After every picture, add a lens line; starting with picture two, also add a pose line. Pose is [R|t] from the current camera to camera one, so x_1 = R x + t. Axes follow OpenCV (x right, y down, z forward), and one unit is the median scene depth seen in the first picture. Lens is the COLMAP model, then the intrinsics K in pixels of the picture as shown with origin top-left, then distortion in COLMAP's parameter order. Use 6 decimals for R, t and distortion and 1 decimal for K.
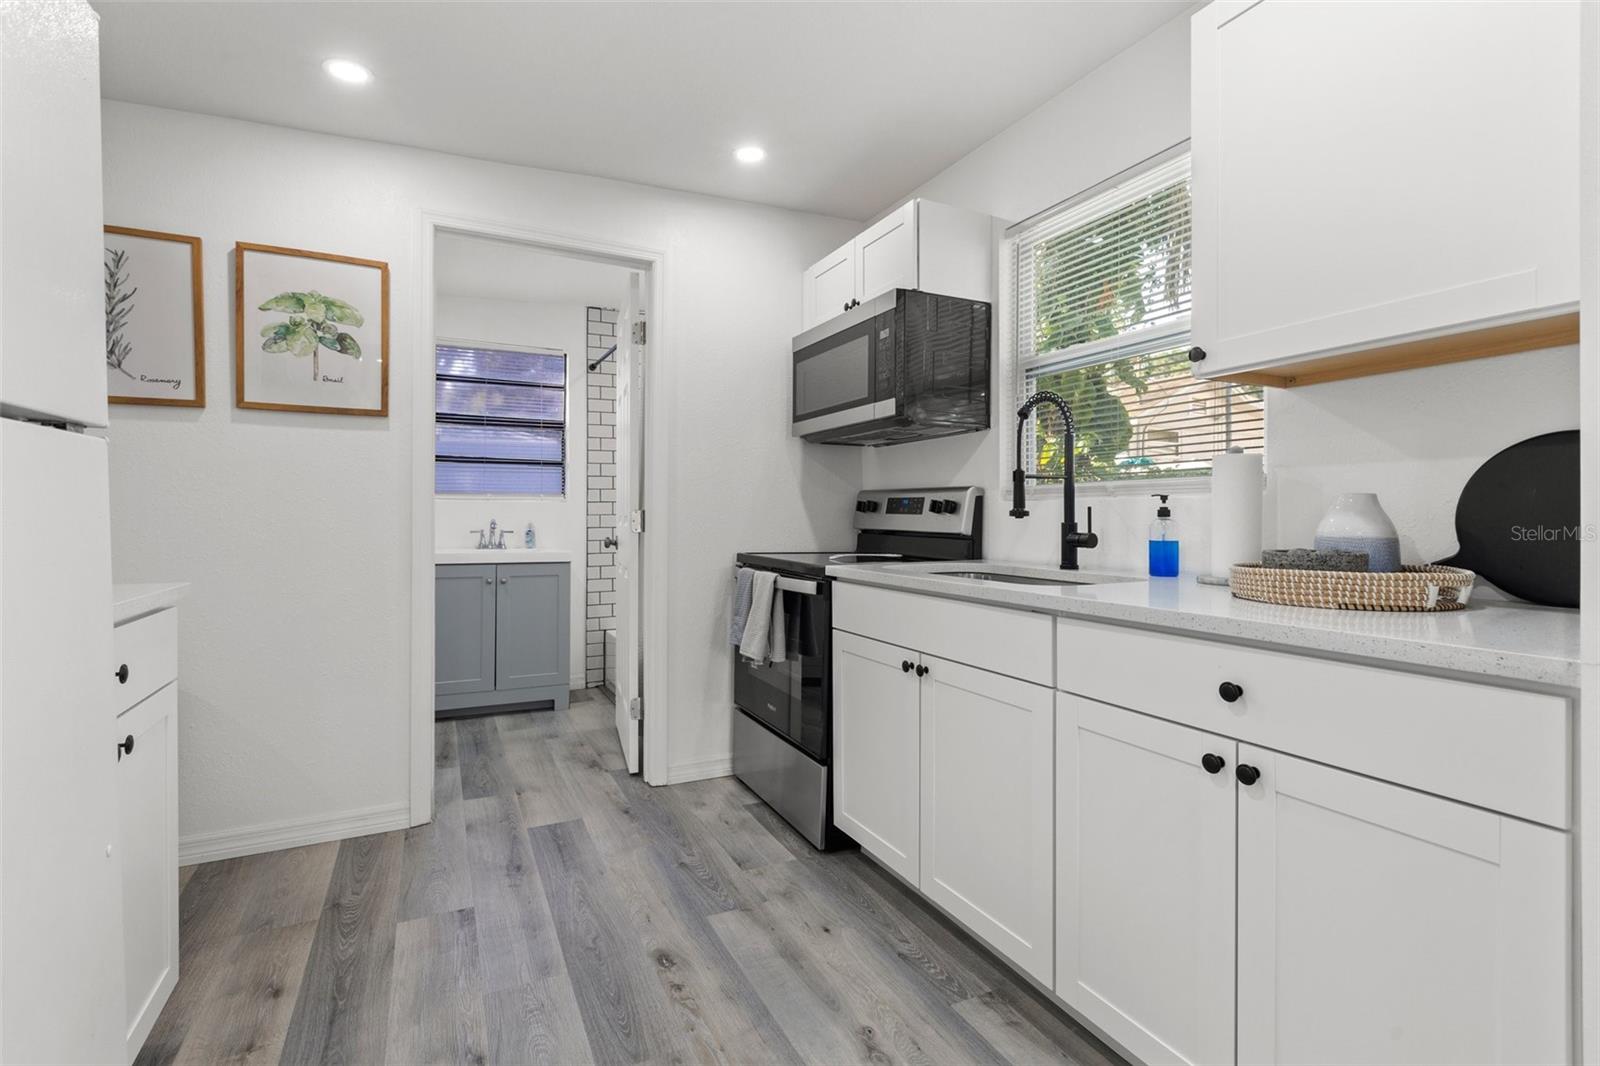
lens RADIAL K [[729.7, 0, 804.2], [0, 729.7, 514.7], [0, 0, 1]] dist [-0.000718, -0.000270]
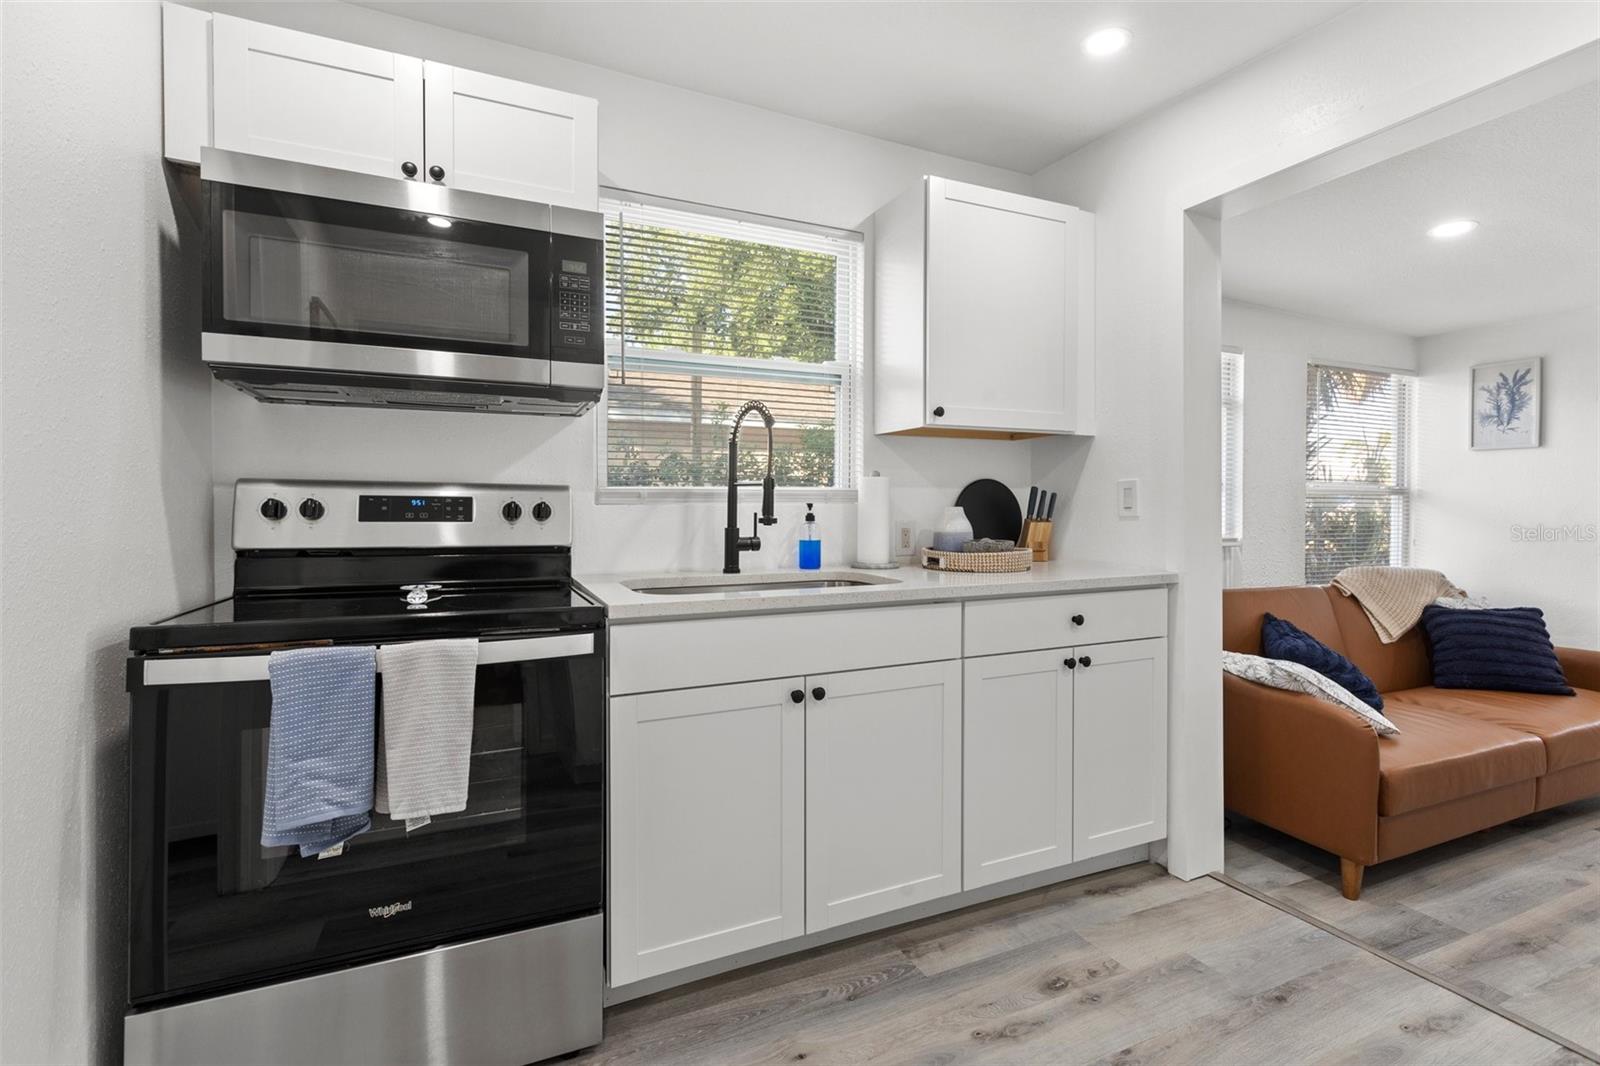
lens RADIAL K [[720.6, 0, 796.8], [0, 720.6, 513.4], [0, 0, 1]] dist [0.000761, -0.000156]
pose [[0.044677, -0.013265, 0.998913, -0.597806], [-0.001900, 0.999909, 0.013364, -0.021394], [-0.999000, -0.002495, 0.044647, 0.786845]]
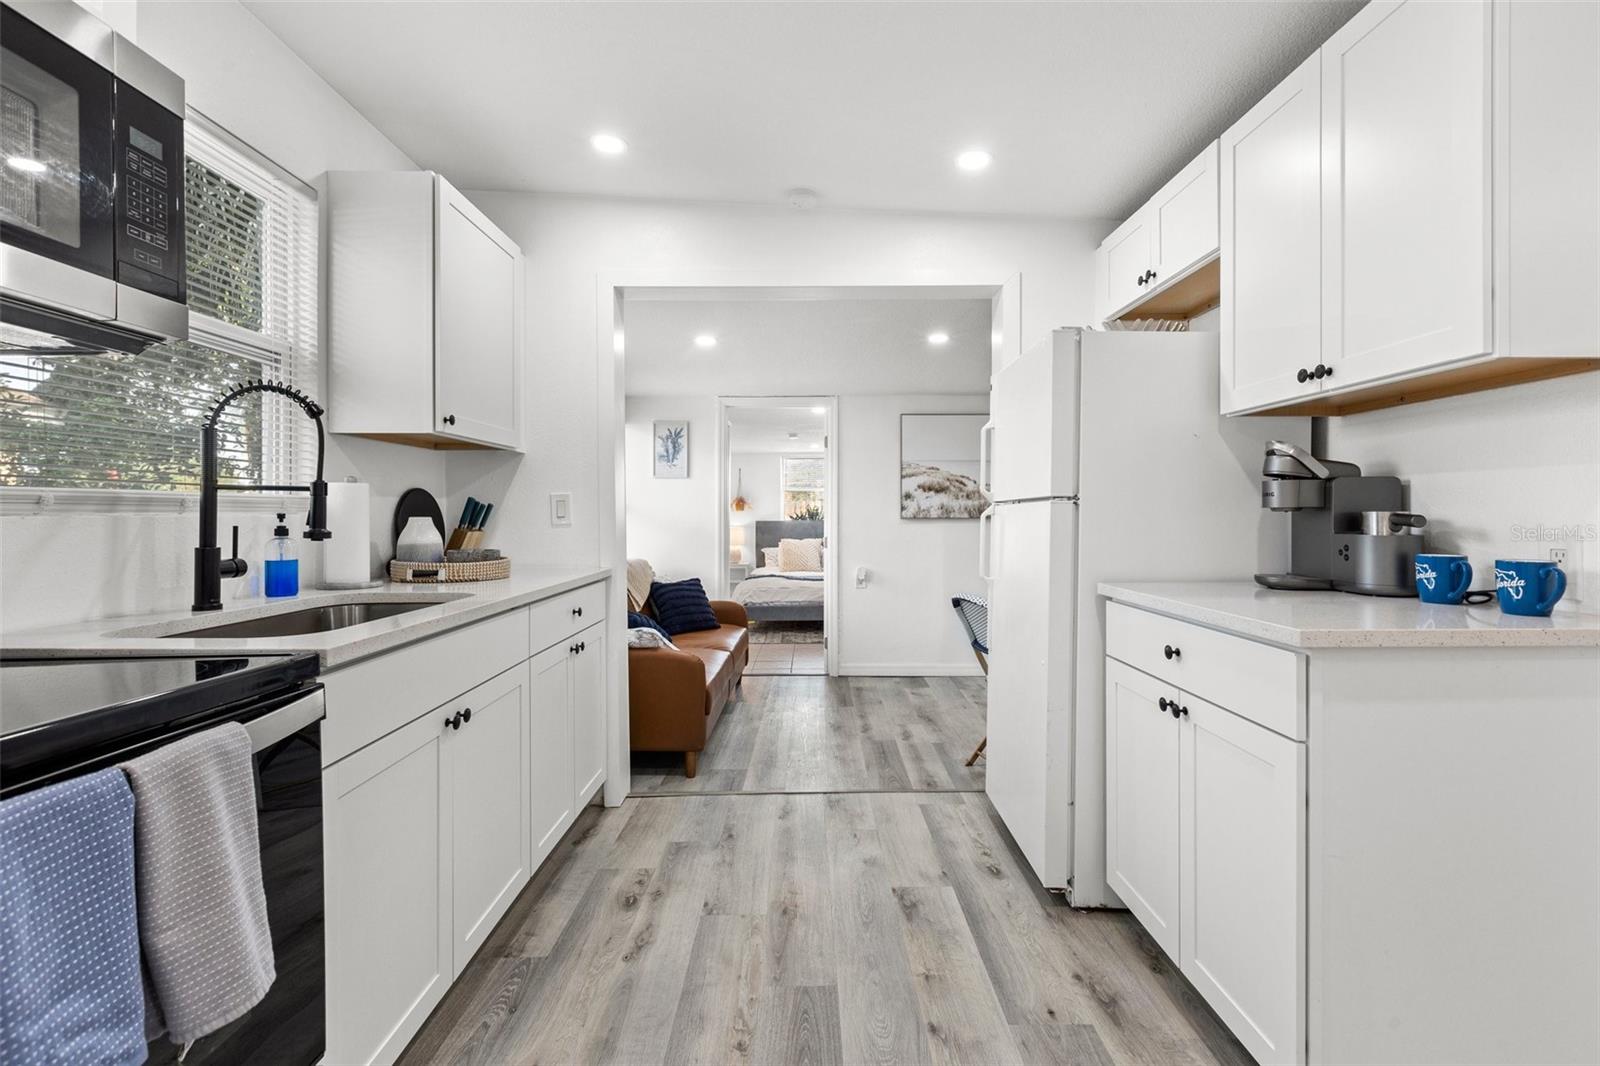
lens RADIAL K [[729.7, 0, 804.2], [0, 729.7, 514.7], [0, 0, 1]] dist [-0.000718, -0.000270]
pose [[-0.893802, 0.001516, 0.448459, -0.469964], [0.001651, 0.999999, -0.000090, -0.019646], [-0.448459, 0.000660, -0.893803, 1.270663]]
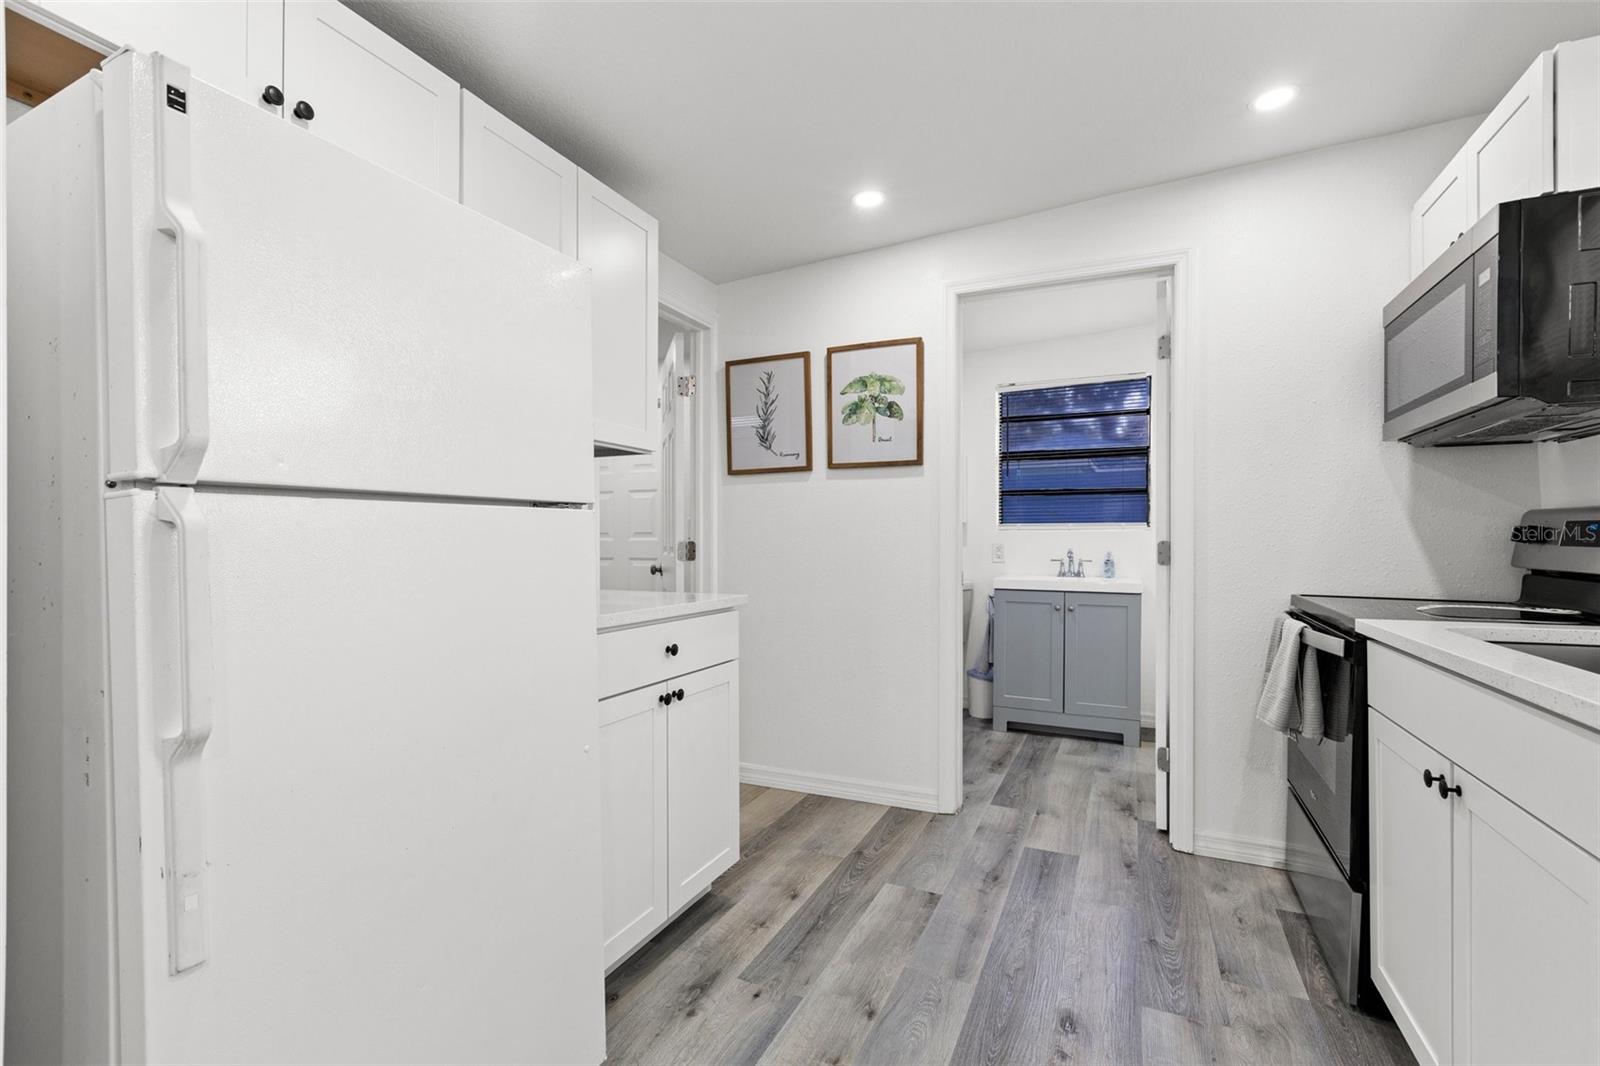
lens RADIAL K [[716.6, 0, 804.7], [0, 716.6, 537.8], [0, 0, 1]] dist [-0.002365, -0.000568]
pose [[0.626041, -0.005955, -0.779767, 0.240530], [0.002980, 0.999982, -0.005245, -0.009165], [0.779784, 0.000960, 0.626047, 0.117760]]
